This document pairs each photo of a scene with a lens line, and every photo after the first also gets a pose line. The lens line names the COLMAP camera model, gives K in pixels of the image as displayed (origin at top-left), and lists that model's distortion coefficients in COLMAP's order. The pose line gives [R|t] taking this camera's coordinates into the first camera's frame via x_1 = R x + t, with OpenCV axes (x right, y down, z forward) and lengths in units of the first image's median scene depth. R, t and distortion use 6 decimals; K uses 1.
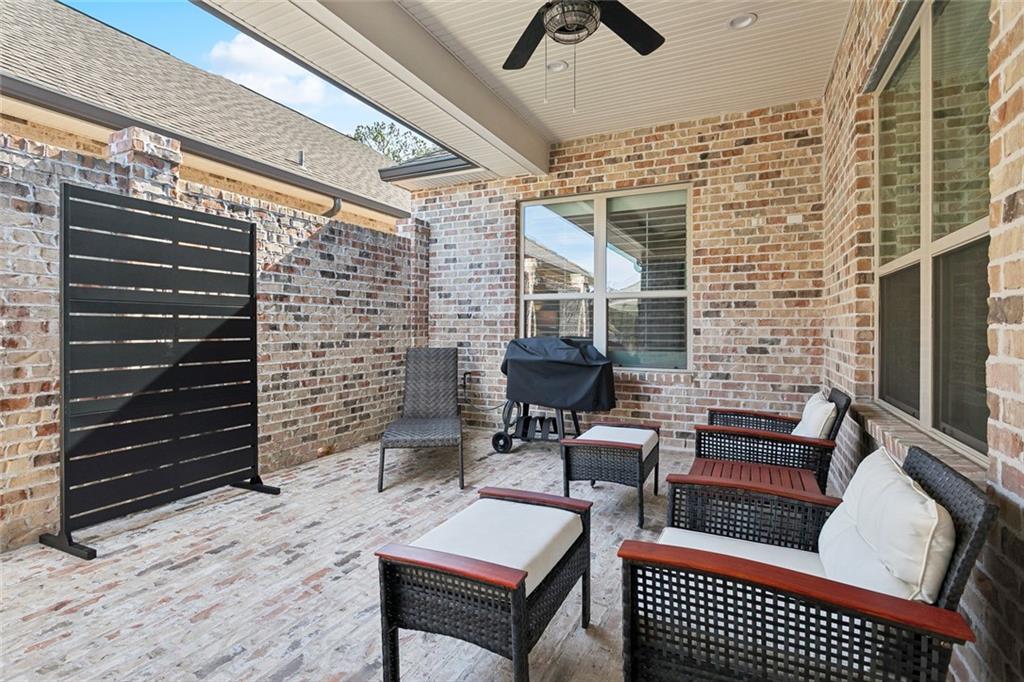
lens RADIAL K [[502.1, 0, 508.4], [0, 502.1, 325.1], [0, 0, 1]] dist [0.001588, 0.000522]
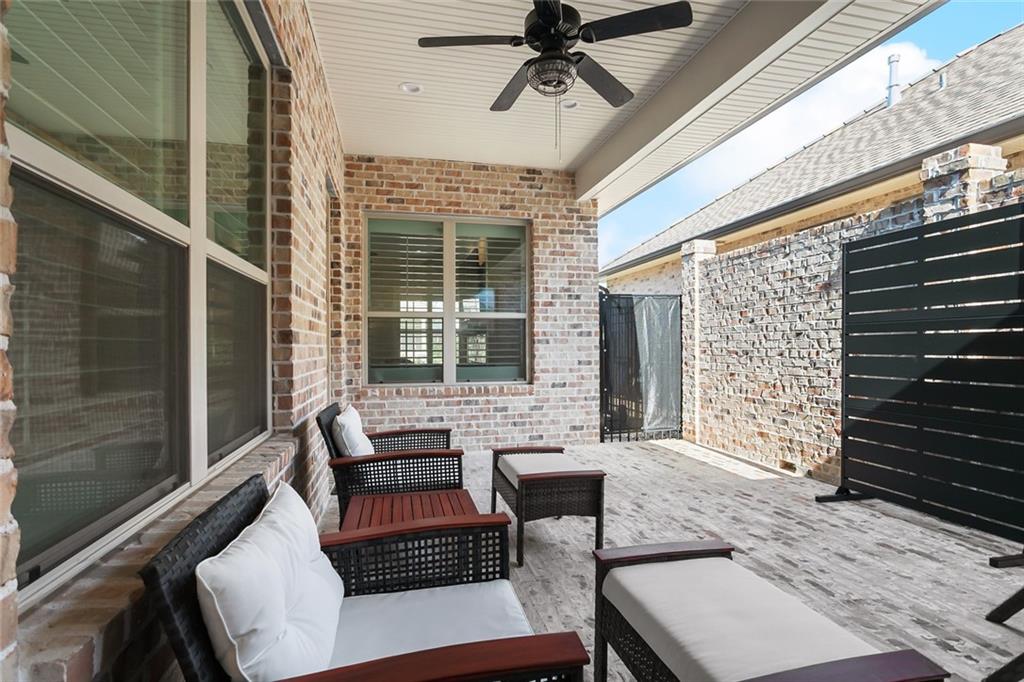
lens RADIAL K [[502.1, 0, 510.0], [0, 502.1, 346.1], [0, 0, 1]] dist [0.001588, 0.000522]
pose [[-0.779907, -0.001329, -0.625894, 0.660106], [0.005352, 0.999947, -0.008792, 0.015675], [0.625872, -0.010207, -0.779859, 1.325740]]
